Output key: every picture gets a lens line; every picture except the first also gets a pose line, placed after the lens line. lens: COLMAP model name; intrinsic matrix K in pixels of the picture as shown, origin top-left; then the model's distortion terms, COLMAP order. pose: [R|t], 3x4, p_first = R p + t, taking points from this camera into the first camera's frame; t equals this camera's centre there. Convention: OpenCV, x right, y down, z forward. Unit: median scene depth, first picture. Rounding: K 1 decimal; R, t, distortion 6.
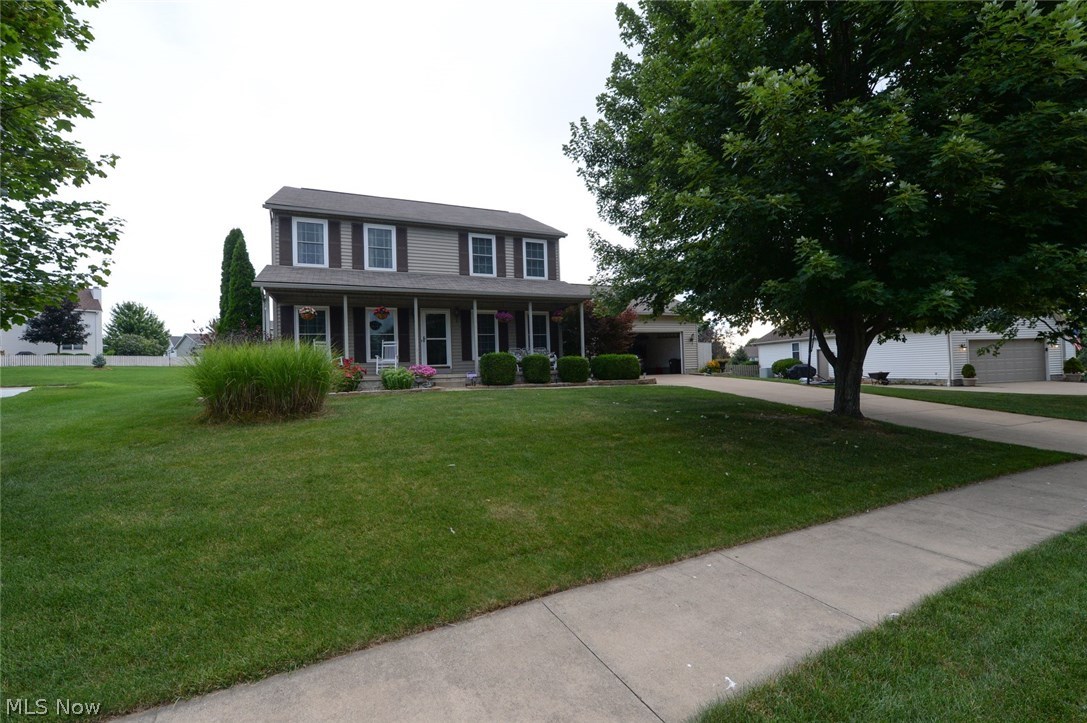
lens RADIAL K [[433.7, 0, 544.2], [0, 433.7, 363.1], [0, 0, 1]] dist [-0.013704, -0.002475]
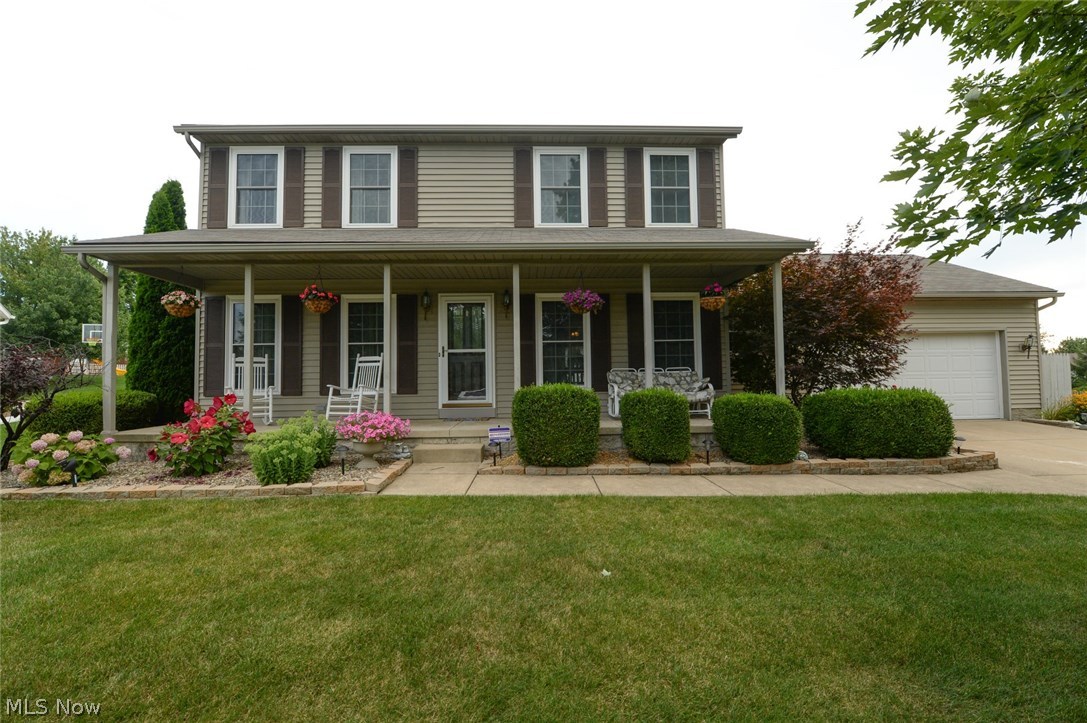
lens RADIAL K [[433.7, 0, 537.2], [0, 433.7, 362.0], [0, 0, 1]] dist [-0.013704, -0.002475]
pose [[0.926530, 0.010677, -0.376071, 0.028662], [-0.014142, 0.999879, -0.006456, -0.039328], [0.375956, 0.011300, 0.926569, 0.539826]]
